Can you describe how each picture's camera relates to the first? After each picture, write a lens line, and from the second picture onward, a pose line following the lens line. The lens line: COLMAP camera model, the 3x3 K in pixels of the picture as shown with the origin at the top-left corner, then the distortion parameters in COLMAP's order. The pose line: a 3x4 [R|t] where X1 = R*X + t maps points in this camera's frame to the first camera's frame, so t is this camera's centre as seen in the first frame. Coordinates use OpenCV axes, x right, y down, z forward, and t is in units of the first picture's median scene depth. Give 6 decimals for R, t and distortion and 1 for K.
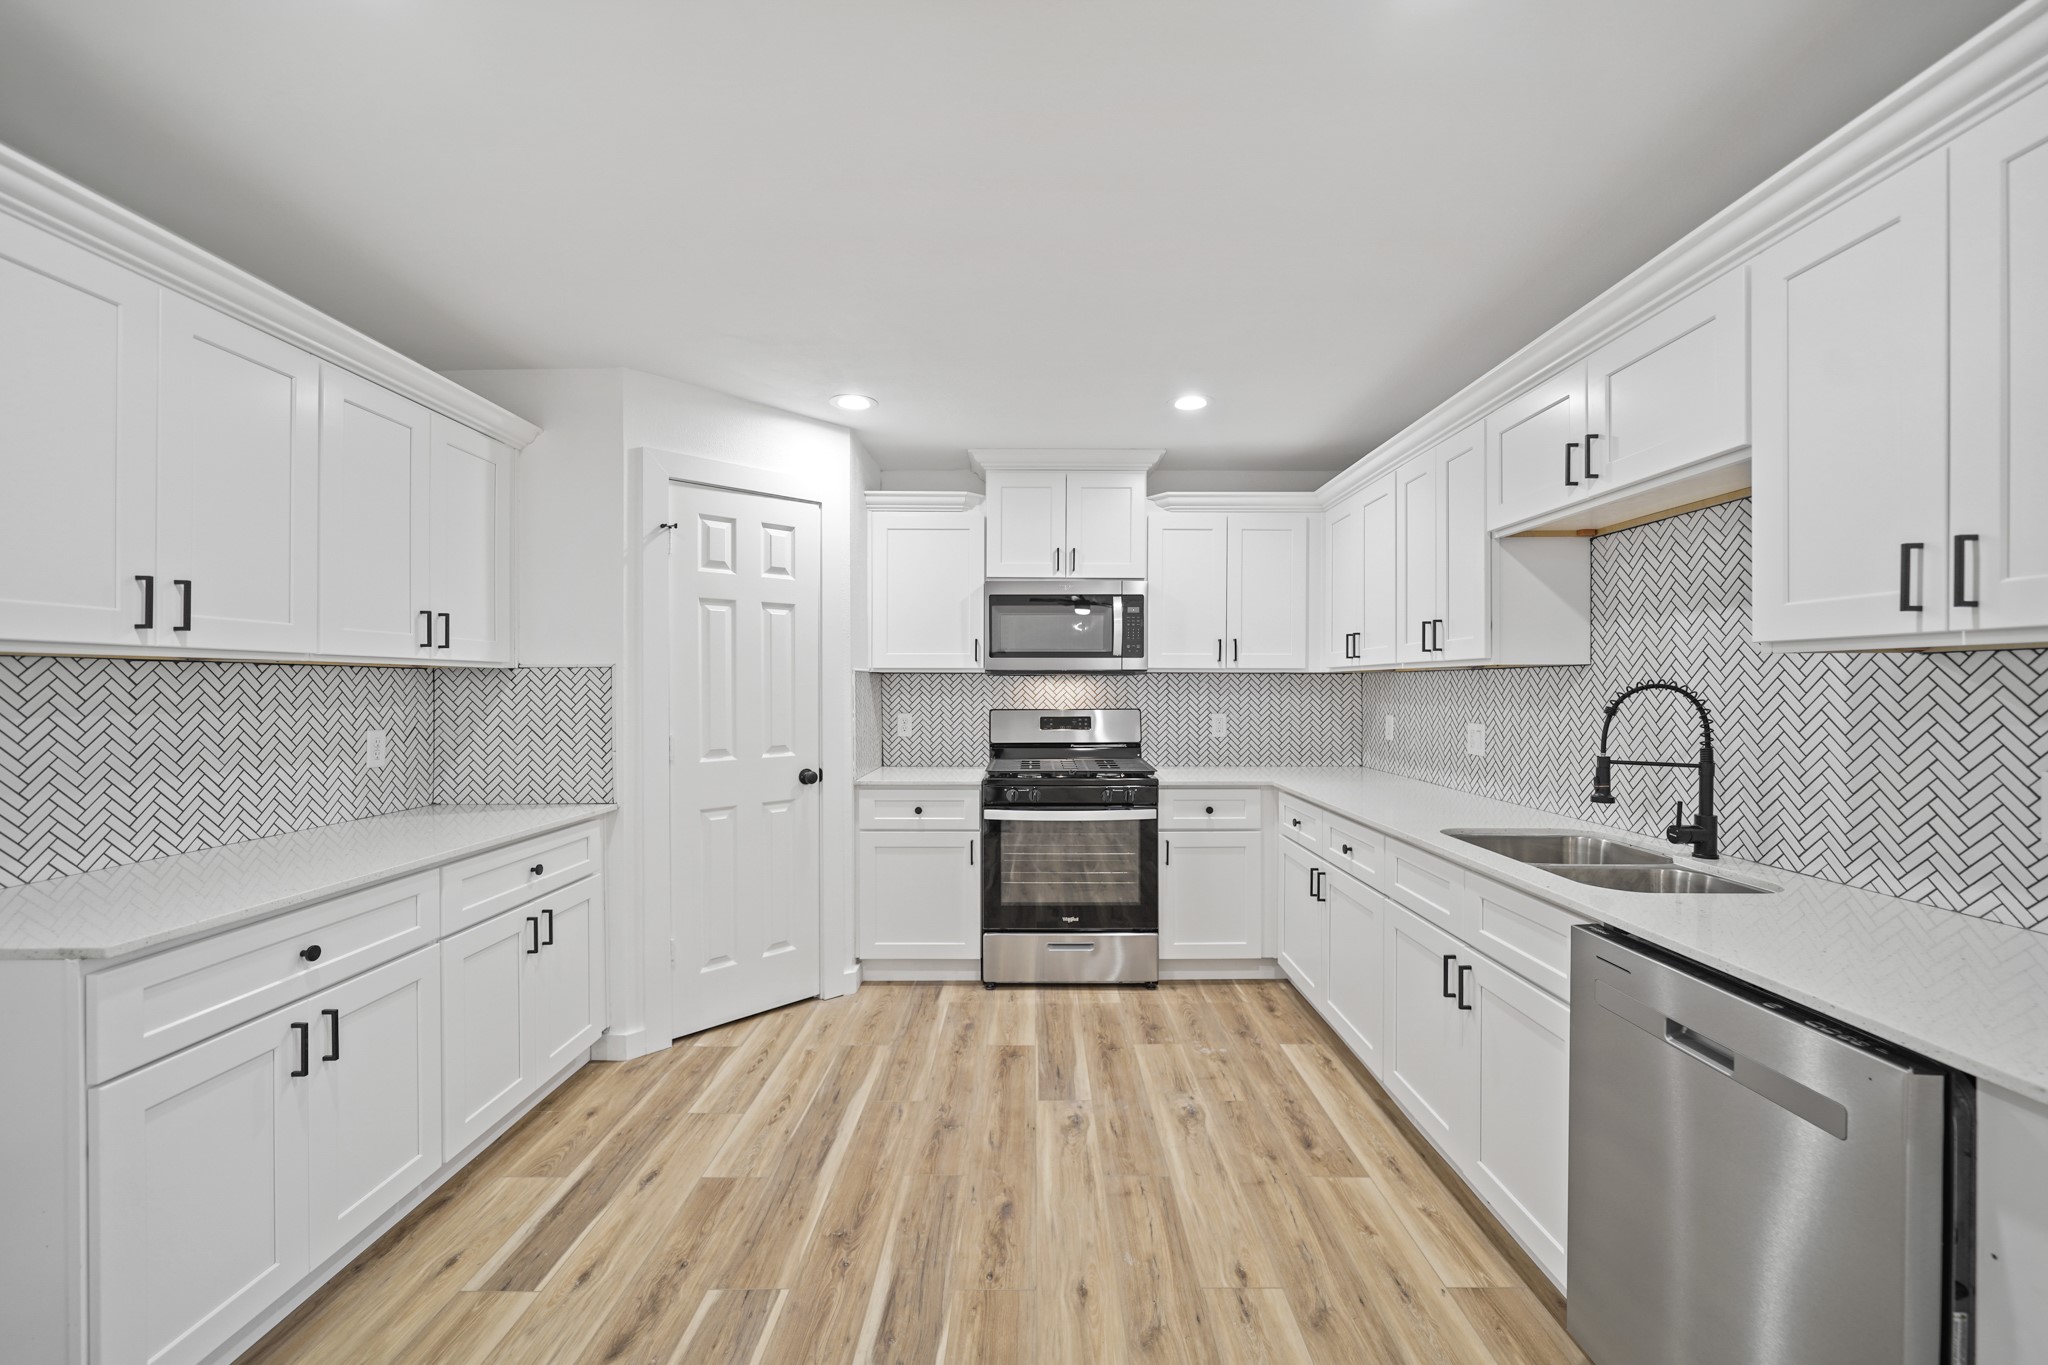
lens RADIAL K [[818.9, 0, 1024.0], [0, 818.9, 682.5], [0, 0, 1]] dist [-0.000373, 0.000122]
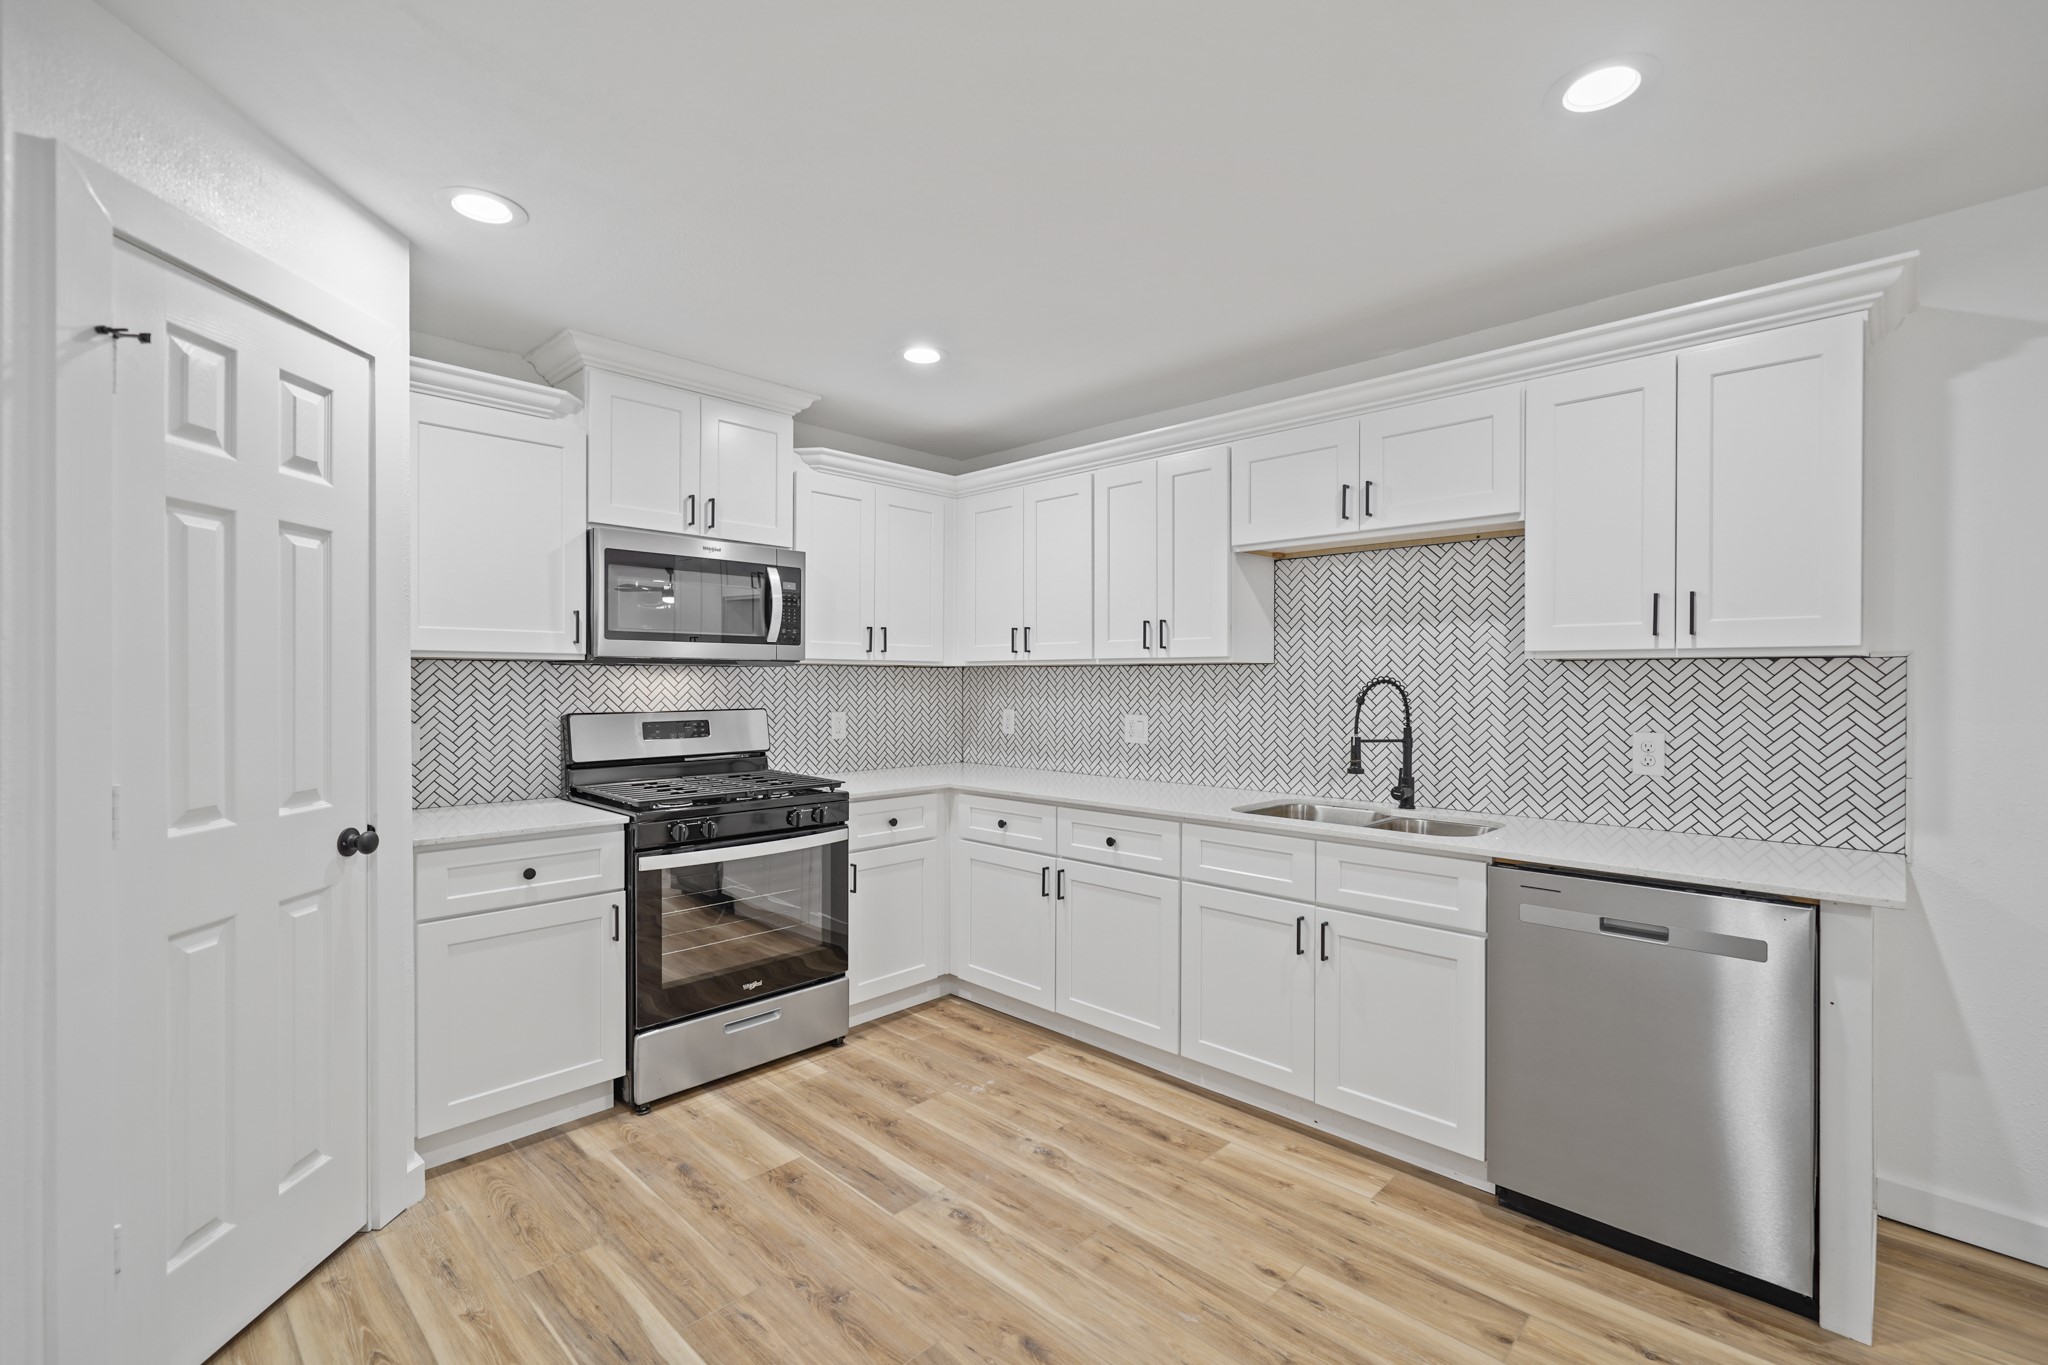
lens RADIAL K [[900.9, 0, 1024.0], [0, 900.9, 682.5], [0, 0, 1]] dist [0.000688, -0.000091]
pose [[0.694522, -0.001014, 0.719471, -0.437207], [-0.004312, 0.999975, 0.005572, 0.000520], [-0.719459, -0.006972, 0.694500, 0.275539]]
